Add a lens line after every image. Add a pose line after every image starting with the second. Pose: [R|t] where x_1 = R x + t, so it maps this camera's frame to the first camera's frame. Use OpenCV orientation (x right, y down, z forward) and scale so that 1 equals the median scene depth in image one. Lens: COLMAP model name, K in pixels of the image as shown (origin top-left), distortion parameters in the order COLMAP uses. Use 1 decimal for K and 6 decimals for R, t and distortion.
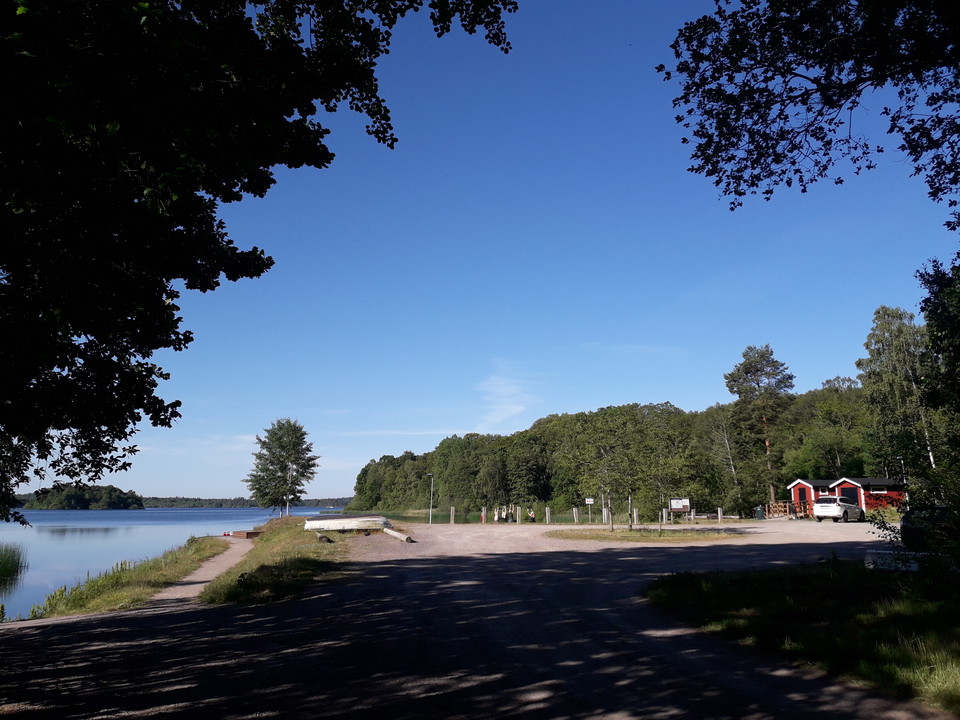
lens RADIAL K [[786.7, 0, 479.5], [0, 786.7, 347.7], [0, 0, 1]] dist [0.165086, -0.291626]
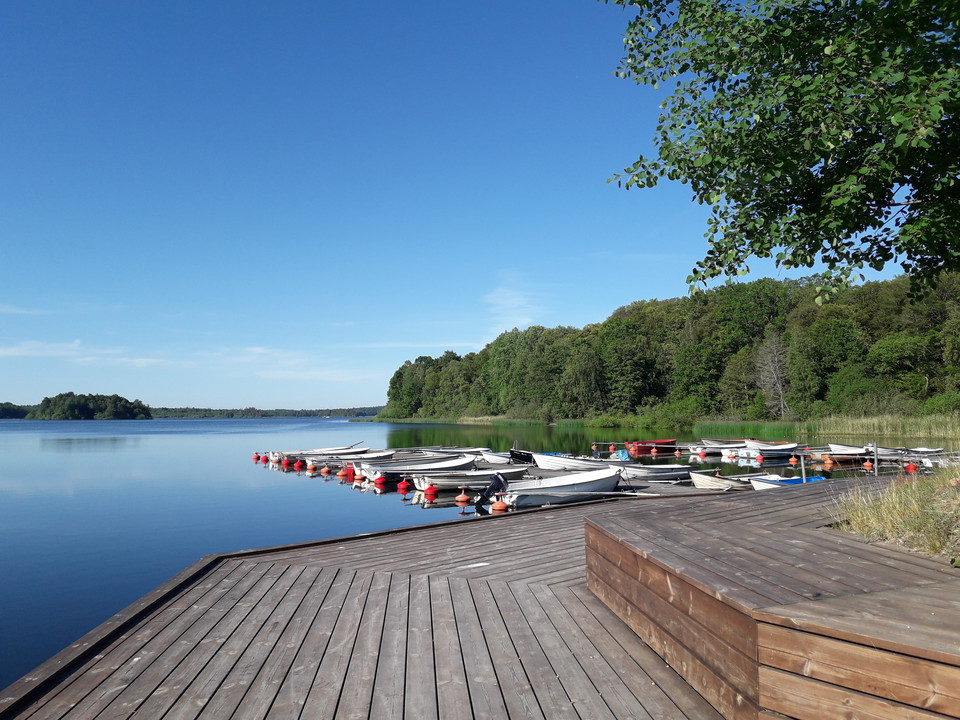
lens RADIAL K [[786.7, 0, 479.5], [0, 786.7, 347.7], [0, 0, 1]] dist [0.165086, -0.291626]
pose [[0.999968, -0.005490, -0.005776, -0.054398], [0.006093, 0.993881, 0.110292, 0.034781], [0.005135, -0.110323, 0.993882, 0.159085]]
